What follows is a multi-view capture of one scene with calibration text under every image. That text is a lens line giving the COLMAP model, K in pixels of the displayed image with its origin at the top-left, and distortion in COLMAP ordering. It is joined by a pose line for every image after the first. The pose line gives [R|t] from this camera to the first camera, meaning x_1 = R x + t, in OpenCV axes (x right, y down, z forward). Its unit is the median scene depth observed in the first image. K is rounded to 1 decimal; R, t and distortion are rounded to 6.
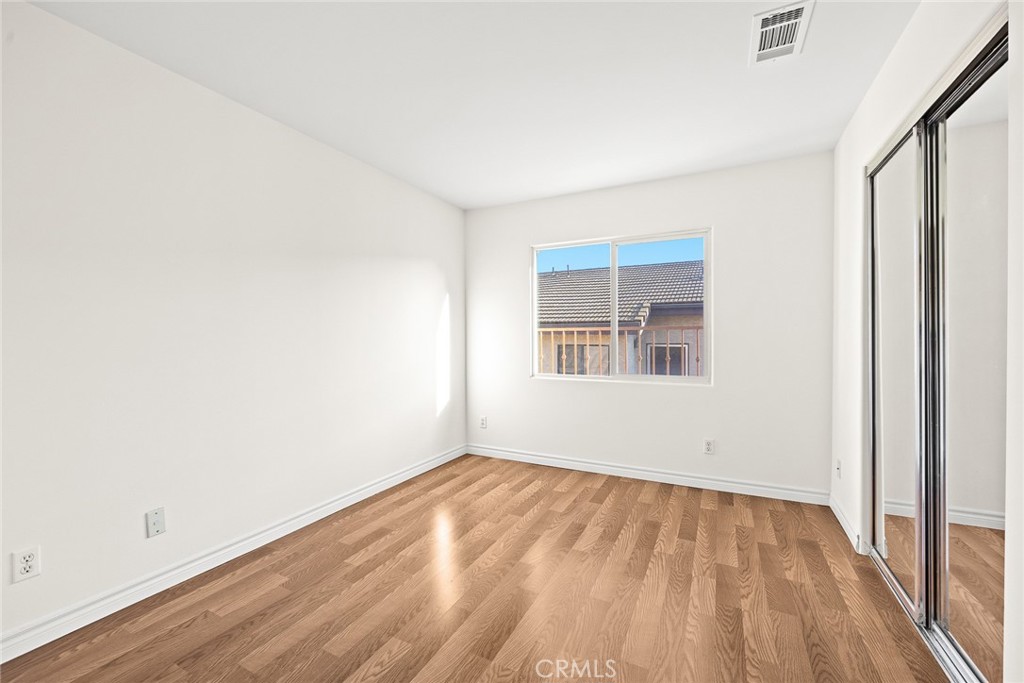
lens RADIAL K [[411.7, 0, 506.7], [0, 411.7, 341.0], [0, 0, 1]] dist [-0.000965, 0.000063]
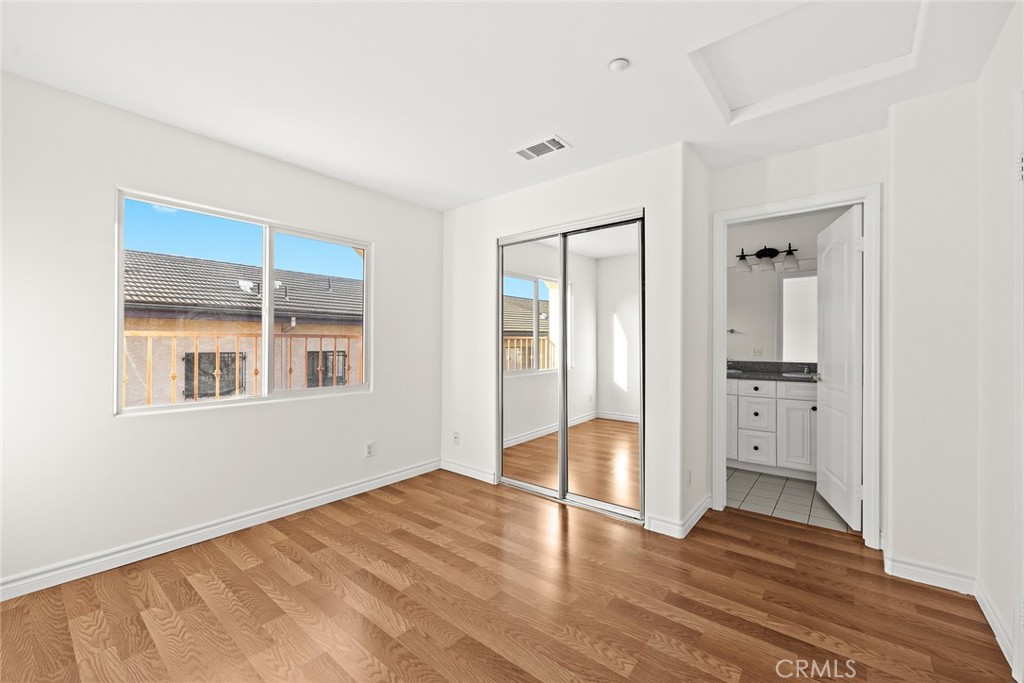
lens RADIAL K [[411.7, 0, 503.6], [0, 411.7, 340.6], [0, 0, 1]] dist [-0.000965, 0.000063]
pose [[0.229457, 0.011292, 0.973253, -0.474187], [0.010986, 0.999839, -0.014190, -0.003773], [-0.973257, 0.013948, 0.229296, 0.434686]]
